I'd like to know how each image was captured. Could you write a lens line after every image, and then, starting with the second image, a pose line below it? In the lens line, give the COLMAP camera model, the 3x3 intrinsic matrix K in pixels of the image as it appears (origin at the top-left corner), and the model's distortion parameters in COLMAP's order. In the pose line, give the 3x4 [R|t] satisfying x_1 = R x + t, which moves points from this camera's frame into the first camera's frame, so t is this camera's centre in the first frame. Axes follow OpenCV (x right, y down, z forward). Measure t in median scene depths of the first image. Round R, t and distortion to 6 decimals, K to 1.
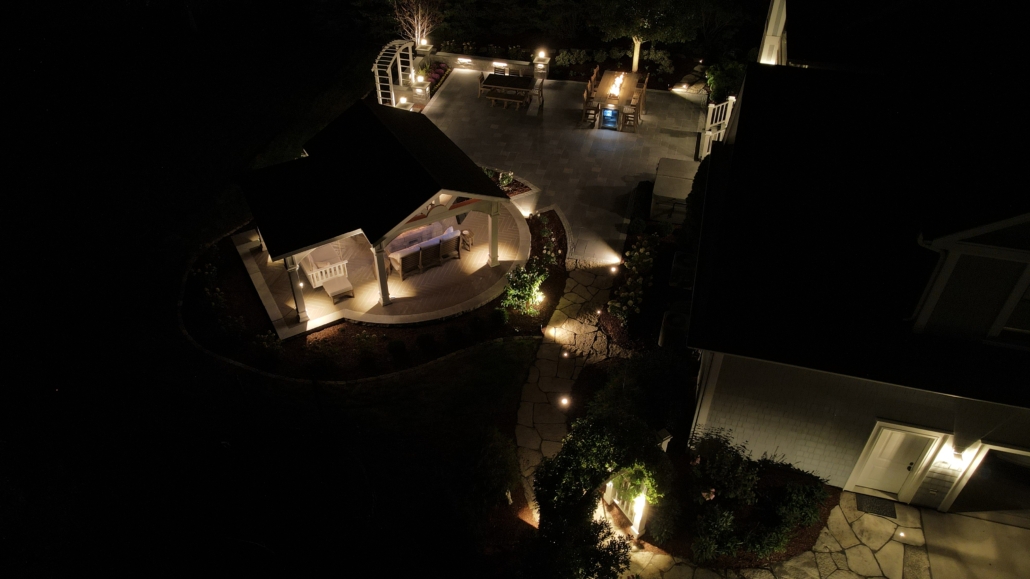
lens RADIAL K [[756.5, 0, 510.3], [0, 756.5, 295.7], [0, 0, 1]] dist [-0.008548, 0.059233]
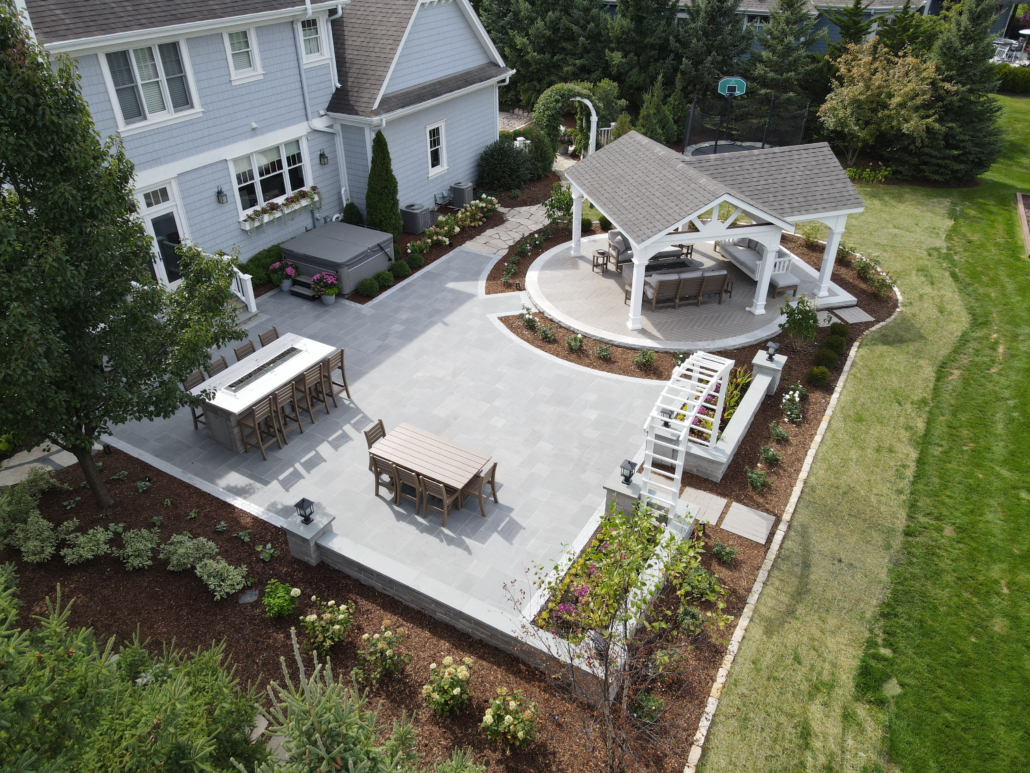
lens RADIAL K [[756.5, 0, 511.1], [0, 756.5, 388.8], [0, 0, 1]] dist [-0.013123, 0.066286]
pose [[-0.962760, -0.144694, 0.228378, -0.177662], [0.180139, 0.286577, 0.940969, -0.872656], [-0.201600, 0.947068, -0.249840, 1.304924]]
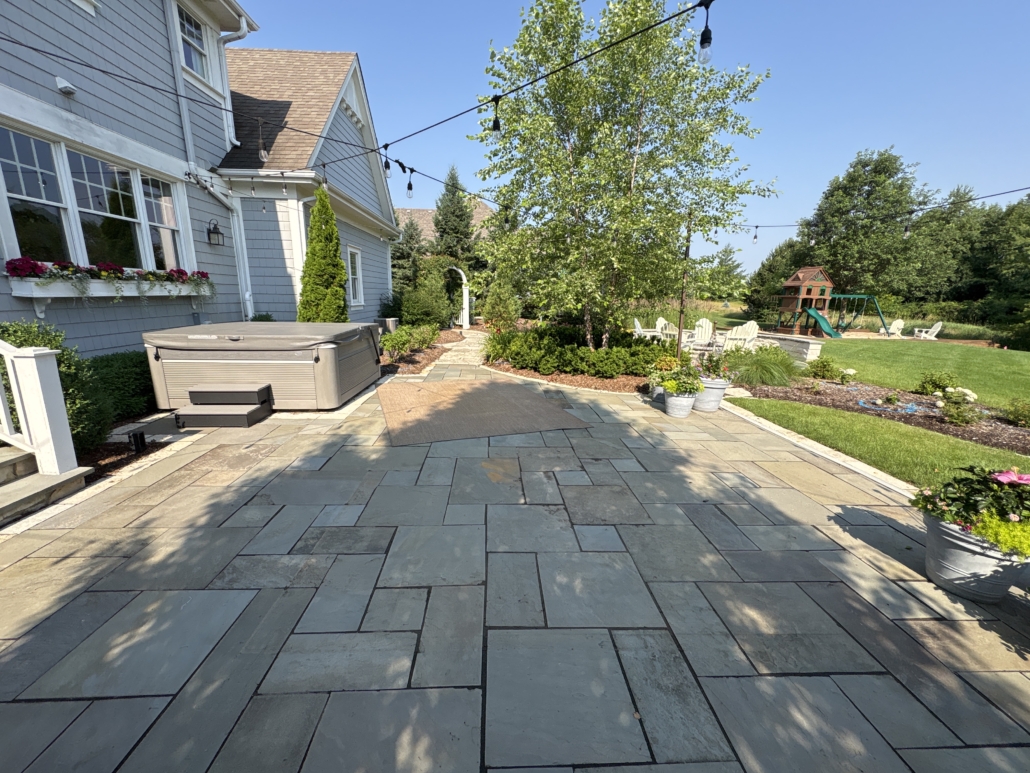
lens RADIAL K [[409.9, 0, 515.0], [0, 409.9, 386.5], [0, 0, 1]] dist [0.001162, 0.000224]
pose [[-0.952908, 0.049396, -0.299209, 0.175395], [-0.212475, 0.595240, 0.774948, -0.348567], [0.216381, 0.802028, -0.556714, 1.167392]]
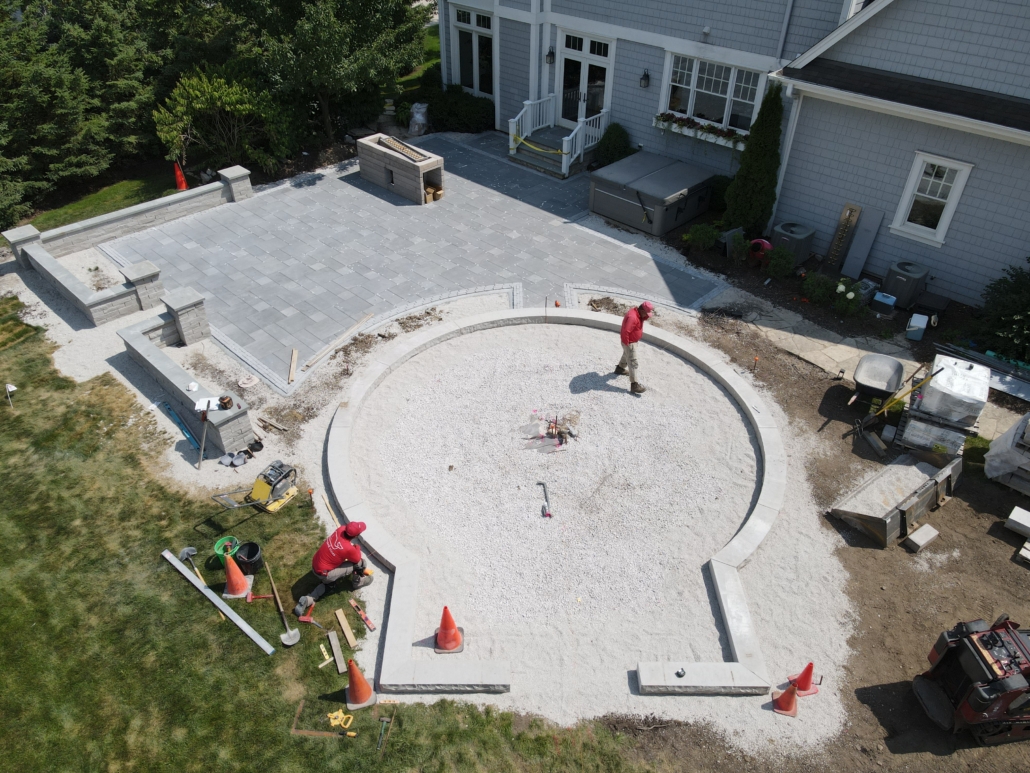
lens RADIAL K [[756.5, 0, 511.1], [0, 756.5, 388.8], [0, 0, 1]] dist [-0.013123, 0.066286]
pose [[0.491052, -0.528427, 0.692555, -0.486449], [0.566706, 0.797563, 0.206729, -0.213377], [-0.661598, 0.290961, 0.691108, 0.597023]]
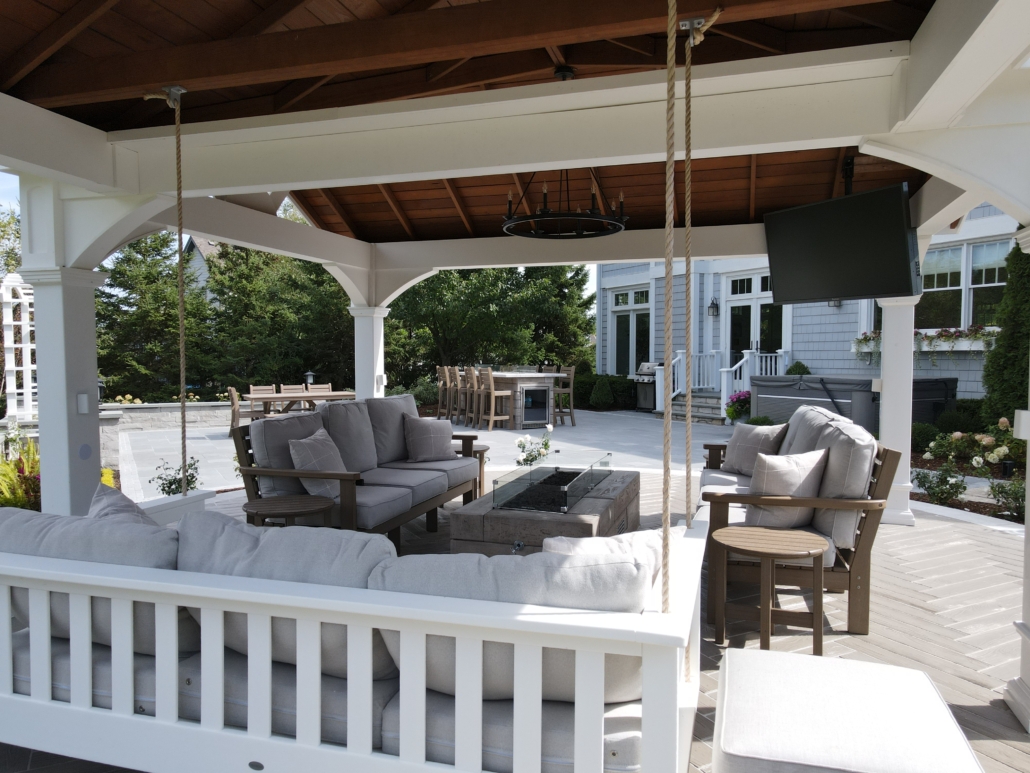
lens RADIAL K [[756.5, 0, 511.1], [0, 756.5, 388.8], [0, 0, 1]] dist [-0.013123, 0.066286]
pose [[0.727215, -0.031615, 0.685681, -0.282215], [0.450961, 0.775108, -0.442539, -0.018505], [-0.517486, 0.631037, 0.577928, 0.798873]]
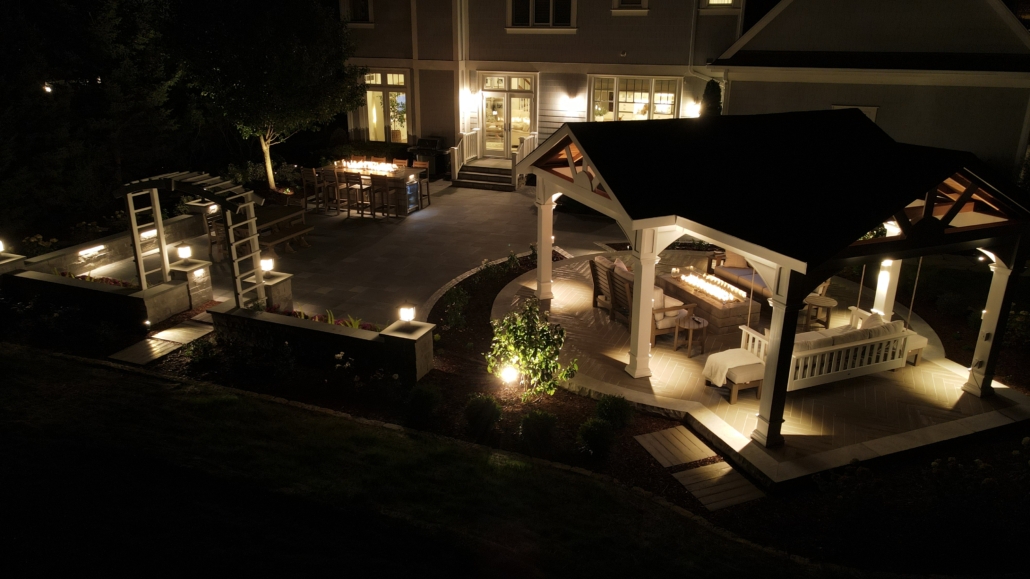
lens RADIAL K [[756.5, 0, 510.3], [0, 756.5, 295.7], [0, 0, 1]] dist [-0.008548, 0.059233]
pose [[0.139514, -0.342013, 0.929281, -0.650213], [0.645700, 0.742916, 0.176483, -0.265470], [-0.750737, 0.575415, 0.324485, 0.861051]]
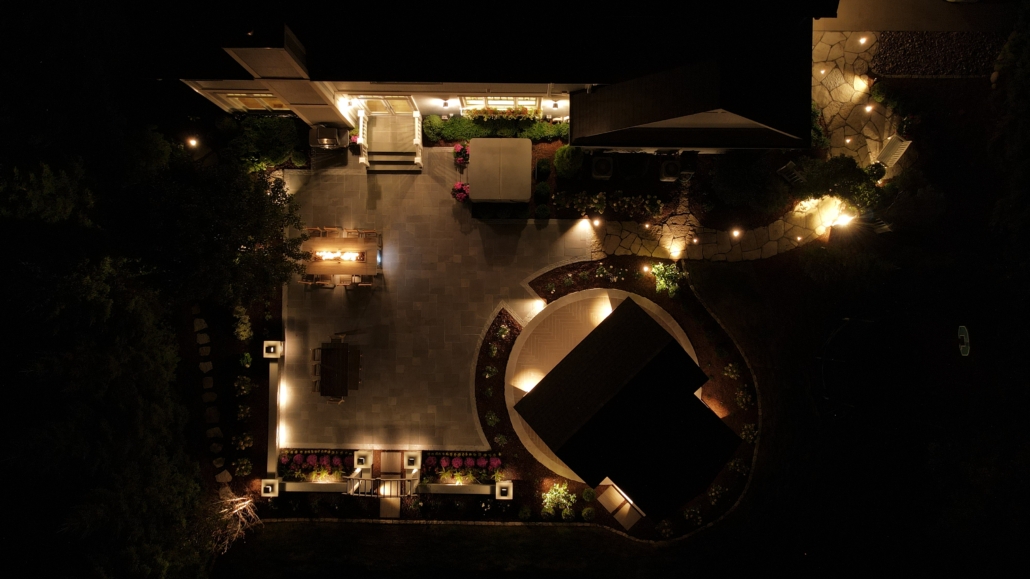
lens RADIAL K [[756.5, 0, 510.3], [0, 756.5, 295.7], [0, 0, 1]] dist [-0.008548, 0.059233]
pose [[-0.243192, -0.969646, 0.025377, 0.015011], [0.645229, -0.142181, 0.750643, -1.026865], [-0.724250, 0.198924, 0.660221, 0.239697]]
